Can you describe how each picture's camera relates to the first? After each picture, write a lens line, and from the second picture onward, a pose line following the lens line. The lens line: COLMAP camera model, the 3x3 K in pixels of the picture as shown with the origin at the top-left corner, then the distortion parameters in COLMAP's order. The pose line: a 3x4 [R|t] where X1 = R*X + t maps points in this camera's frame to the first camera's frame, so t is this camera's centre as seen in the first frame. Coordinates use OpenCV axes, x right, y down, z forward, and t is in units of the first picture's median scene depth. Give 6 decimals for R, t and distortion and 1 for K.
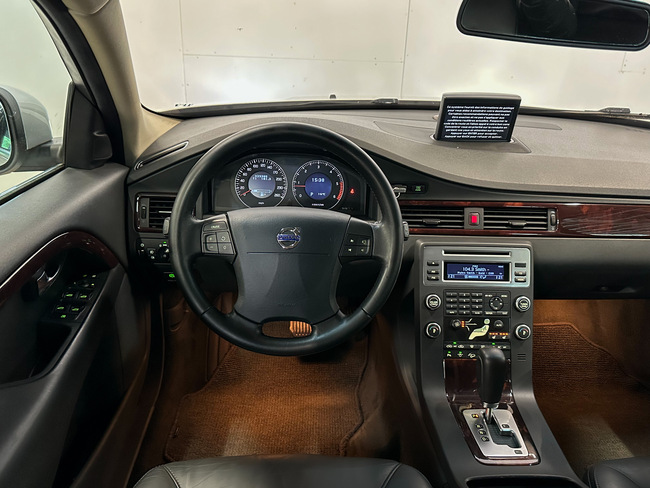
lens RADIAL K [[554.9, 0, 320.3], [0, 554.9, 242.2], [0, 0, 1]] dist [0.042291, -0.101867]
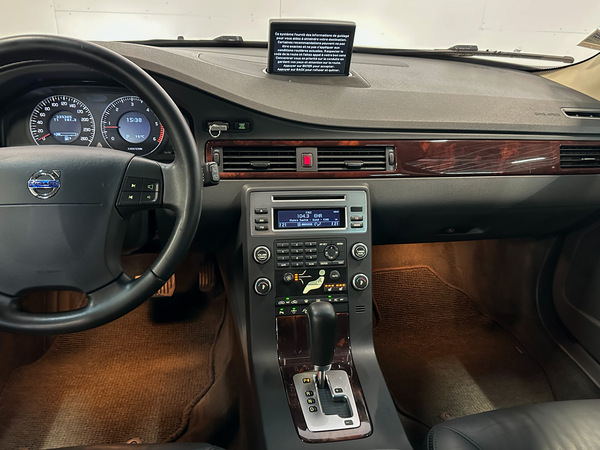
lens RADIAL K [[492.8, 0, 302.6], [0, 492.8, 220.0], [0, 0, 1]] dist [0.049031, -0.092030]
pose [[0.991005, -0.041074, 0.127366, 0.156943], [0.035307, 0.998261, 0.047213, 0.016571], [-0.129084, -0.042291, 0.990731, 0.199196]]
